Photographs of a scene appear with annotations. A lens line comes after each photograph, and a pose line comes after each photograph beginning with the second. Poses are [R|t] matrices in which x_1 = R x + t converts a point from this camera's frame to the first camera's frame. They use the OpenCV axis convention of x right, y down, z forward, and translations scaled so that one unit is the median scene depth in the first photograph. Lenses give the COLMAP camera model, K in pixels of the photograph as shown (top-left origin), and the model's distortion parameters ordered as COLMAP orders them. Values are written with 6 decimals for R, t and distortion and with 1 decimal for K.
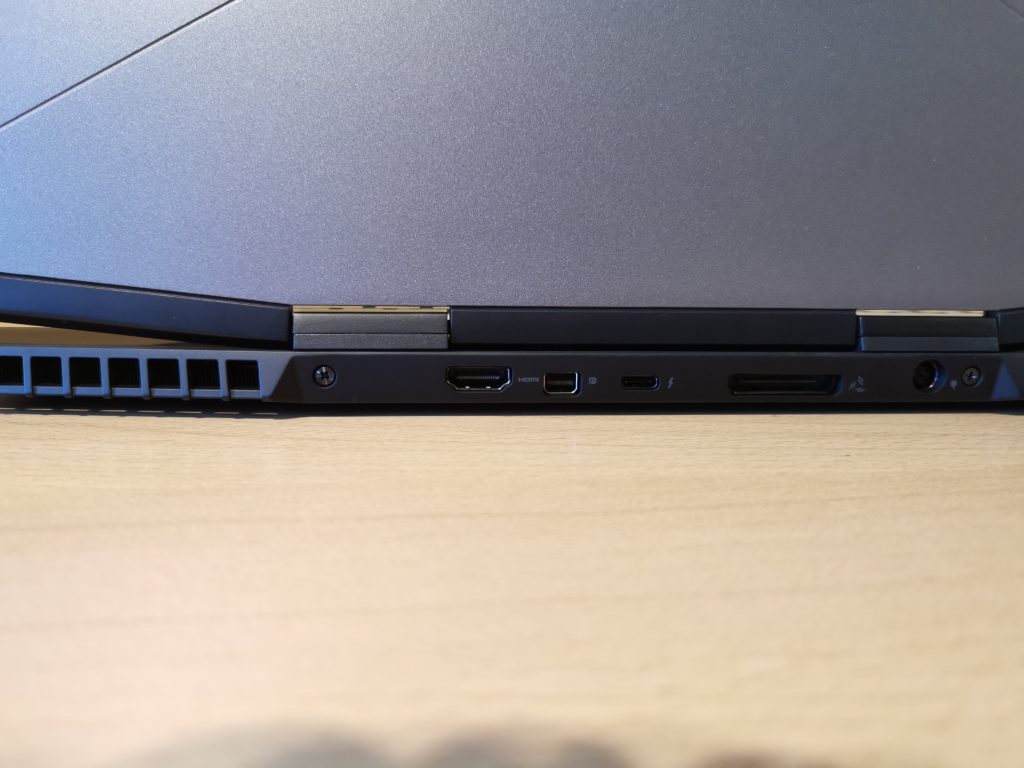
lens RADIAL K [[796.3, 0, 512.0], [0, 796.3, 384.0], [0, 0, 1]] dist [0.055663, -0.089743]
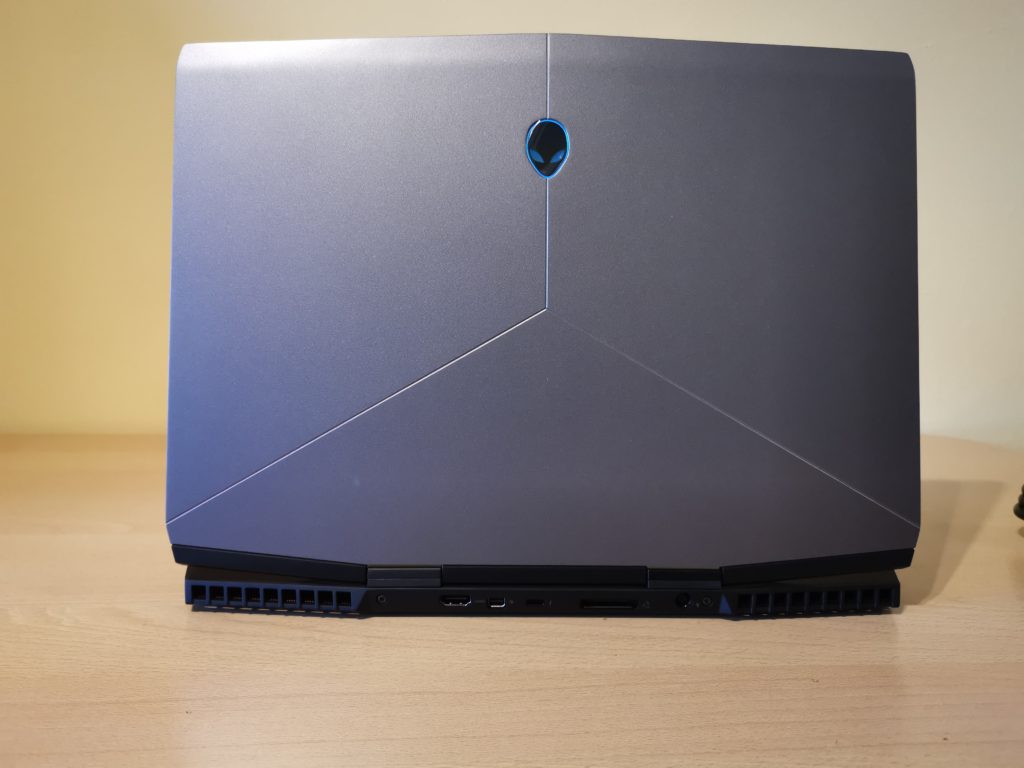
lens RADIAL K [[791.4, 0, 512.0], [0, 791.4, 384.0], [0, 0, 1]] dist [0.065086, -0.085941]
pose [[0.996748, 0.003111, -0.080526, 0.269308], [-0.005851, 0.999411, -0.033816, -0.501145], [0.080373, 0.034177, 0.996179, -1.060080]]
